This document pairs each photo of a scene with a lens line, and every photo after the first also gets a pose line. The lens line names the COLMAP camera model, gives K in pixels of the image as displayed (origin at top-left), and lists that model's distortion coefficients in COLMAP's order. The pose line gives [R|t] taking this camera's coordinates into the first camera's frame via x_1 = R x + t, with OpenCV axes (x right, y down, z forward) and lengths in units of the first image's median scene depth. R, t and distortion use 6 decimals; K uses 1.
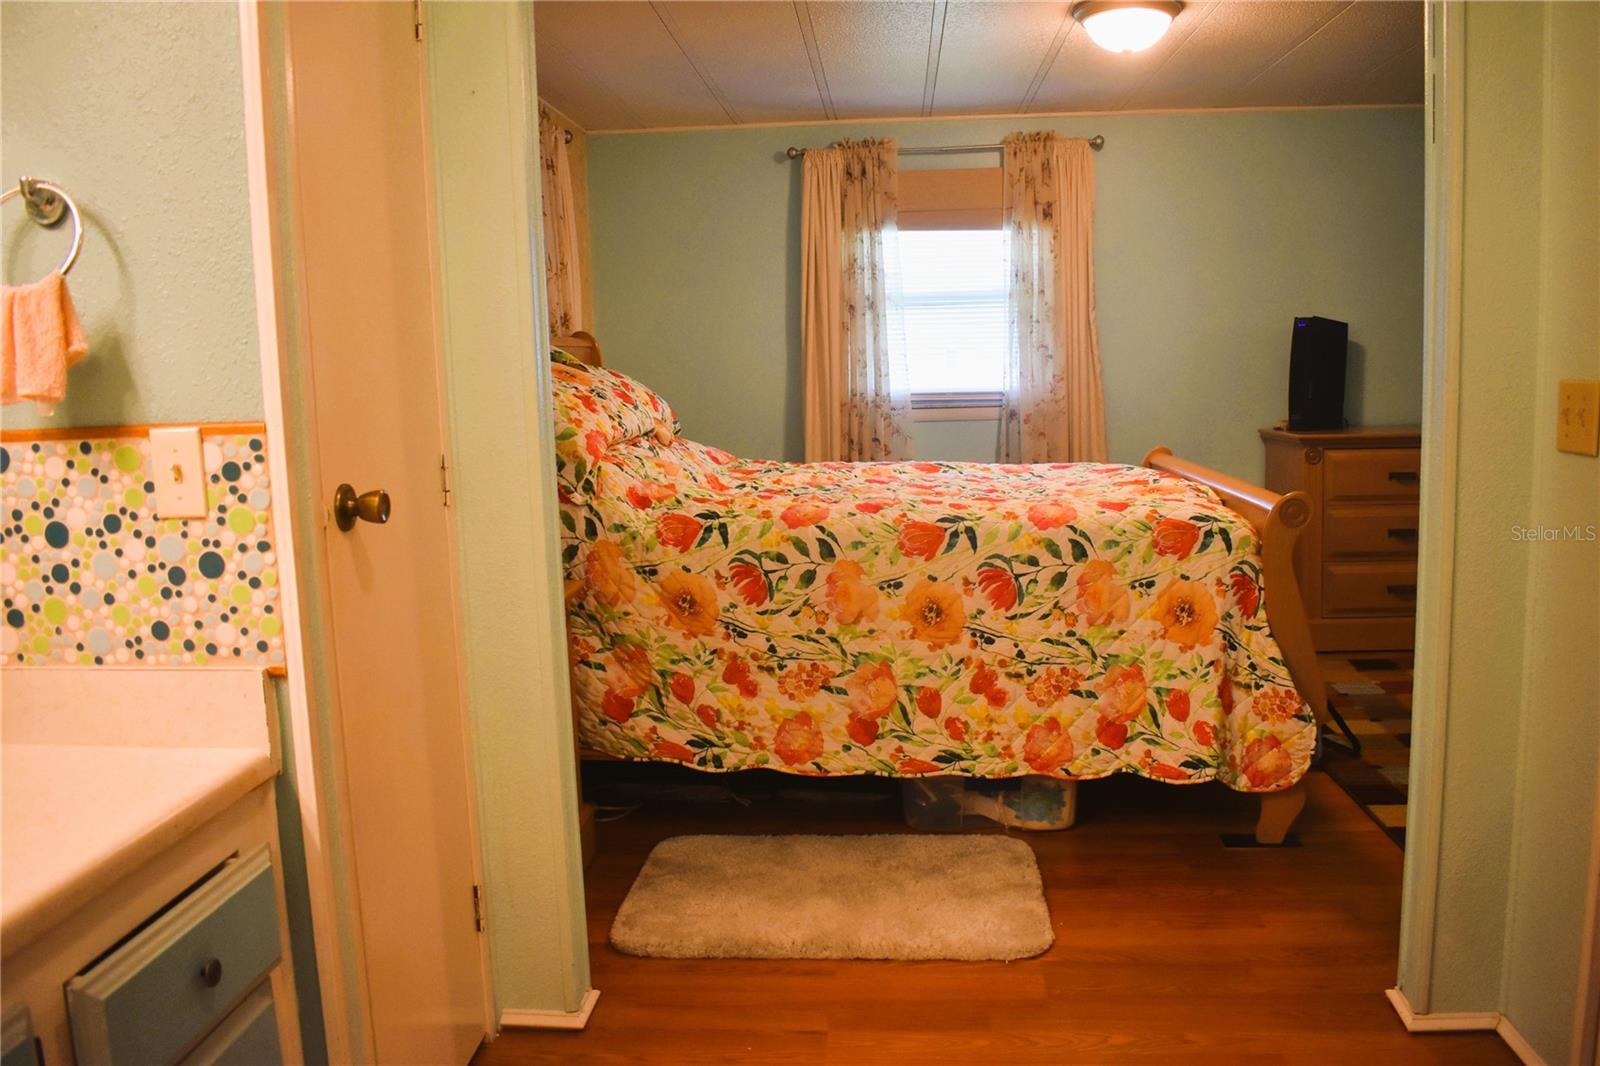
lens RADIAL K [[1254.1, 0, 807.6], [0, 1254.1, 525.9], [0, 0, 1]] dist [-0.094922, 0.018101]
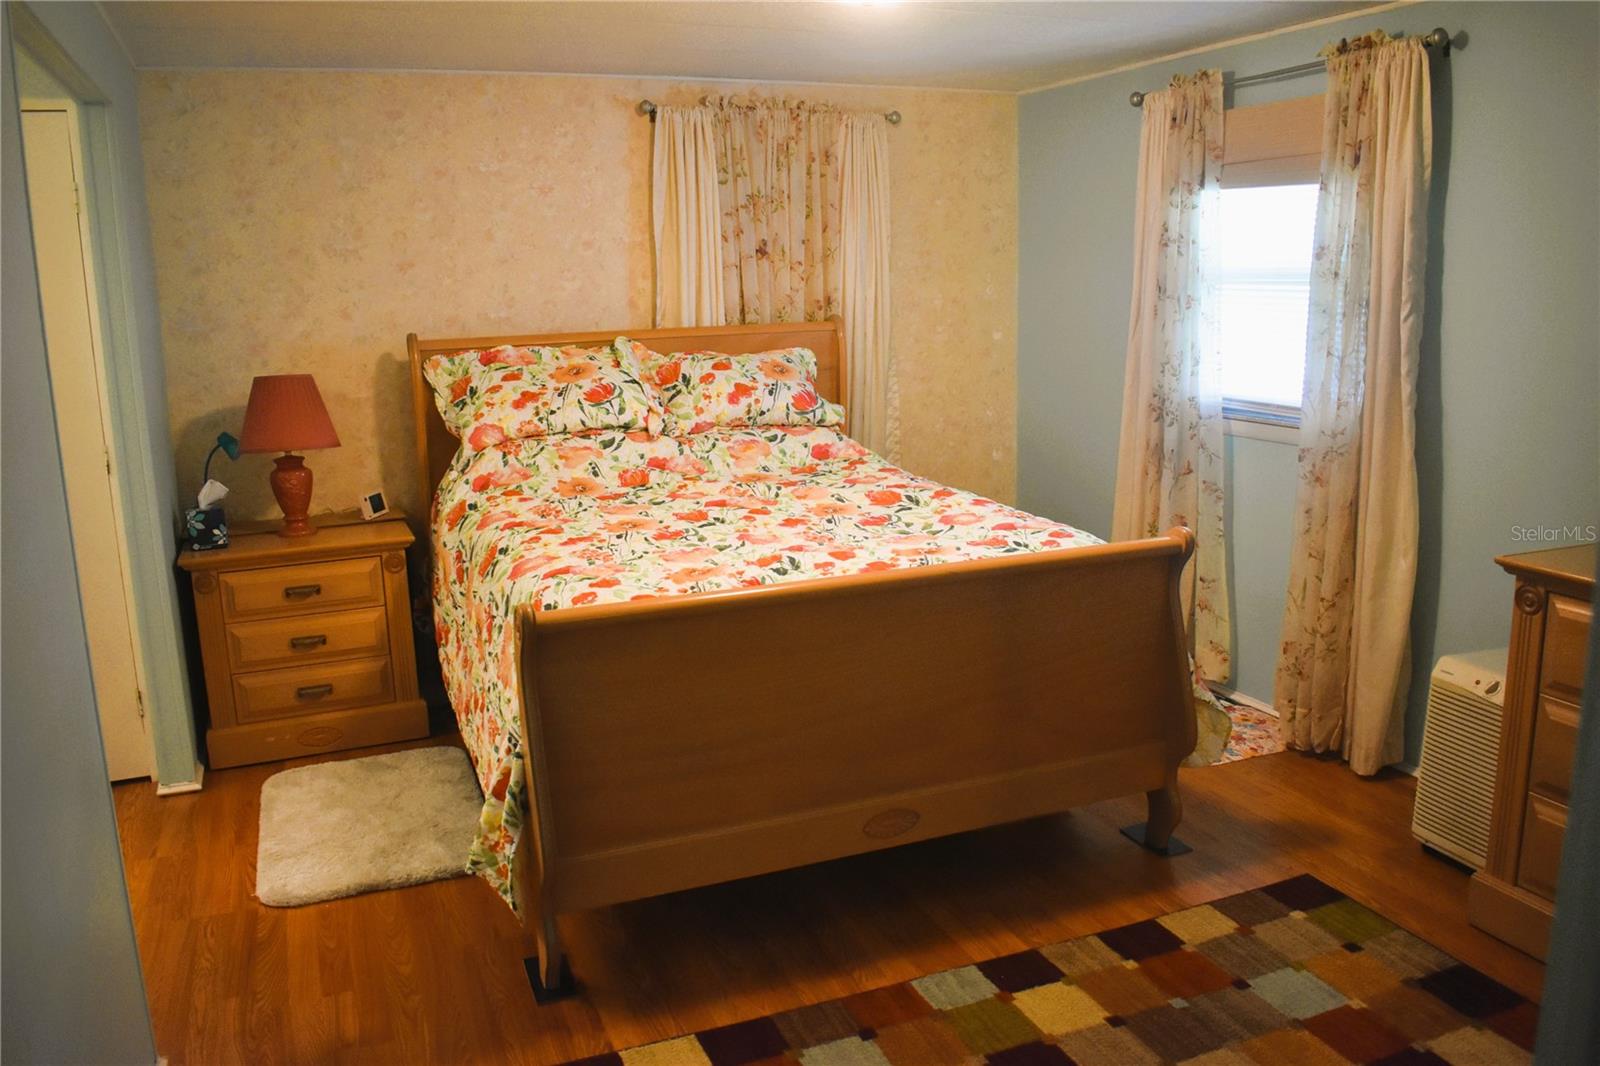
lens RADIAL K [[1254.1, 0, 807.6], [0, 1254.1, 525.9], [0, 0, 1]] dist [-0.094922, 0.018101]
pose [[0.456741, 0.194229, -0.868138, 0.665761], [-0.108317, 0.980756, 0.162437, -0.130334], [0.882981, 0.019842, 0.468990, 0.425745]]
